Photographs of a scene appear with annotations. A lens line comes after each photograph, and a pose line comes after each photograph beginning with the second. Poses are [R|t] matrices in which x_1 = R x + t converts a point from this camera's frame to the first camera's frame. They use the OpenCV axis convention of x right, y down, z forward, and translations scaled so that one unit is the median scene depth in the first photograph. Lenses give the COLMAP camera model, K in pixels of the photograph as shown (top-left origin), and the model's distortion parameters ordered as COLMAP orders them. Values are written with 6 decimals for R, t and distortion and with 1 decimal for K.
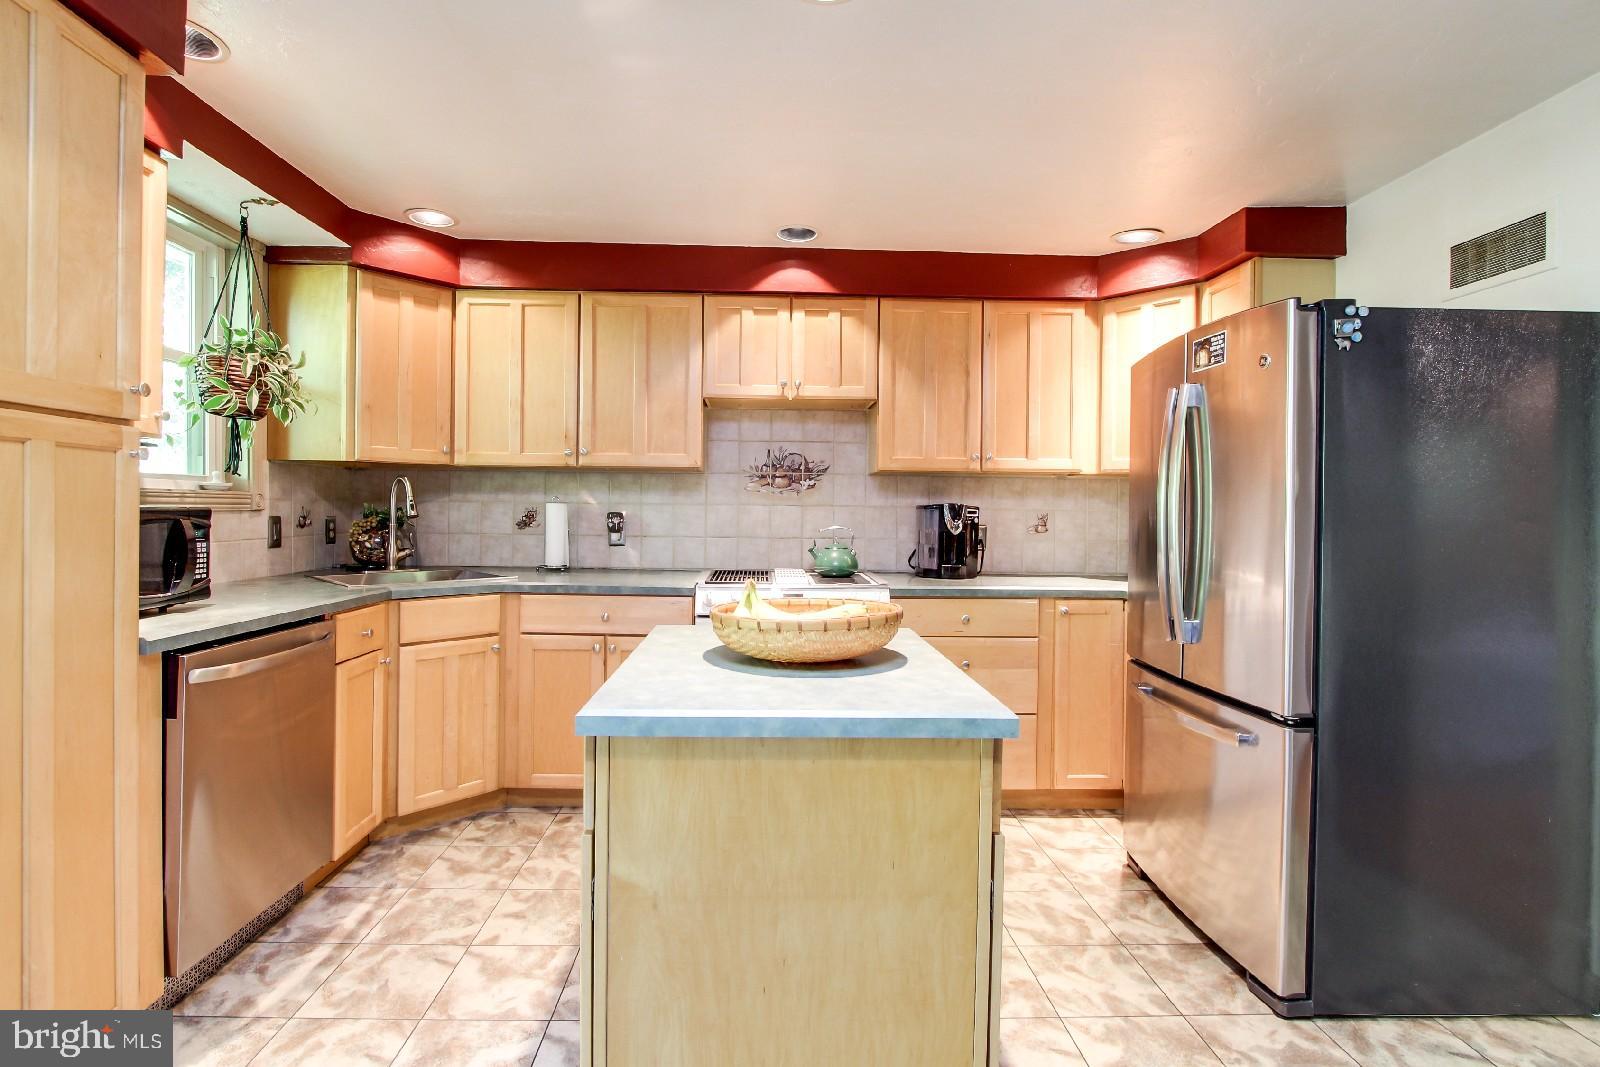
lens RADIAL K [[754.9, 0, 775.6], [0, 754.9, 518.0], [0, 0, 1]] dist [-0.017601, 0.002370]
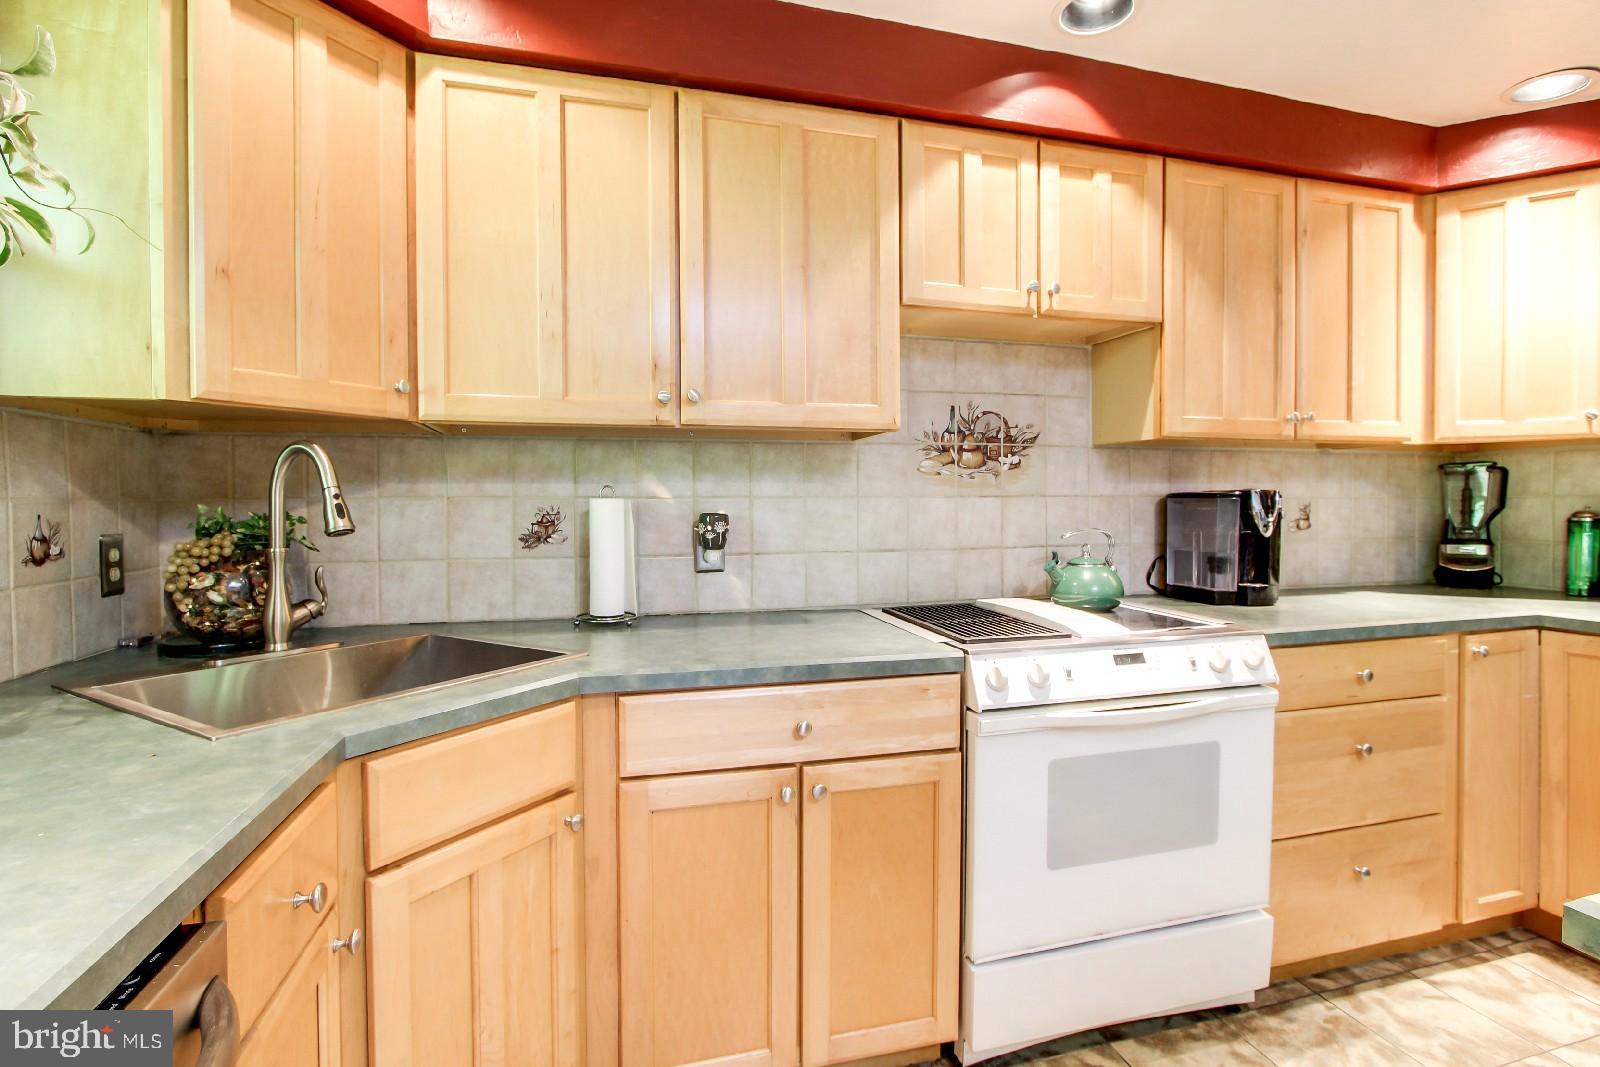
lens RADIAL K [[754.9, 0, 800.4], [0, 754.9, 521.2], [0, 0, 1]] dist [-0.017601, 0.002370]
pose [[0.968715, -0.023054, 0.247102, -0.312946], [0.019688, 0.999677, 0.016087, -0.009921], [-0.247393, -0.010719, 0.968856, 0.481100]]
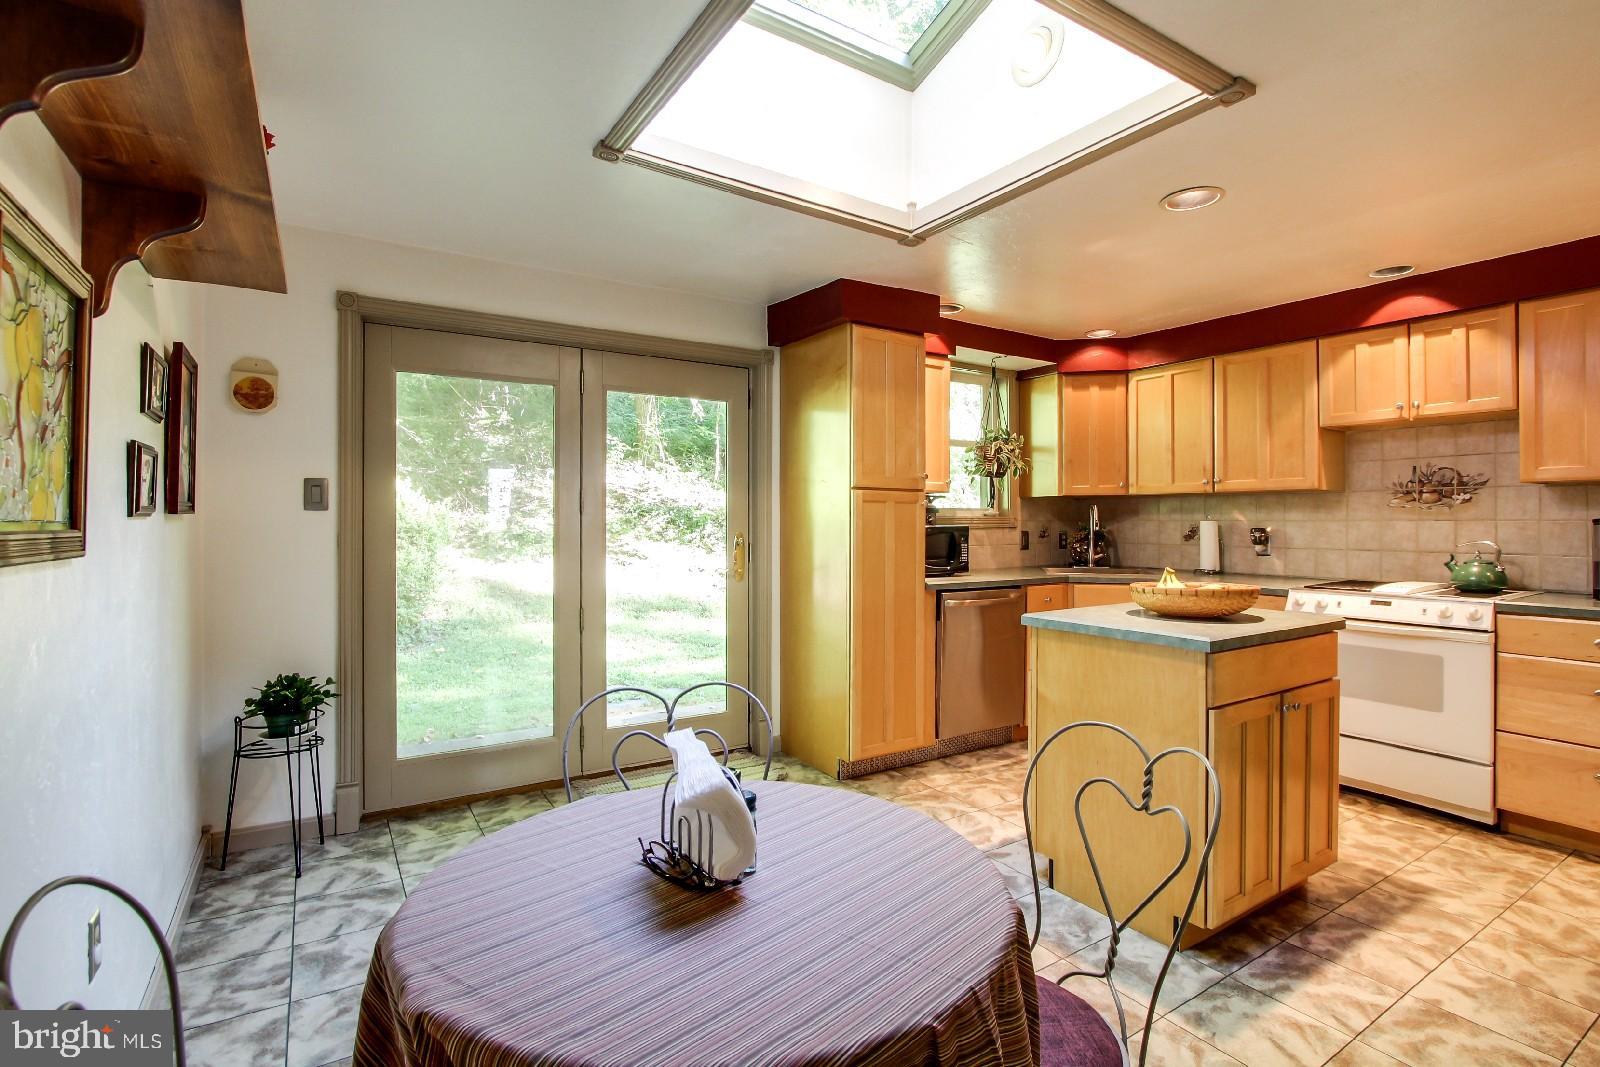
lens RADIAL K [[754.9, 0, 806.8], [0, 754.9, 520.9], [0, 0, 1]] dist [-0.017601, 0.002370]
pose [[0.519605, -0.011947, -0.854323, 0.477410], [-0.003996, 0.999857, -0.016413, 0.004510], [0.854397, 0.011942, 0.519483, -0.265995]]
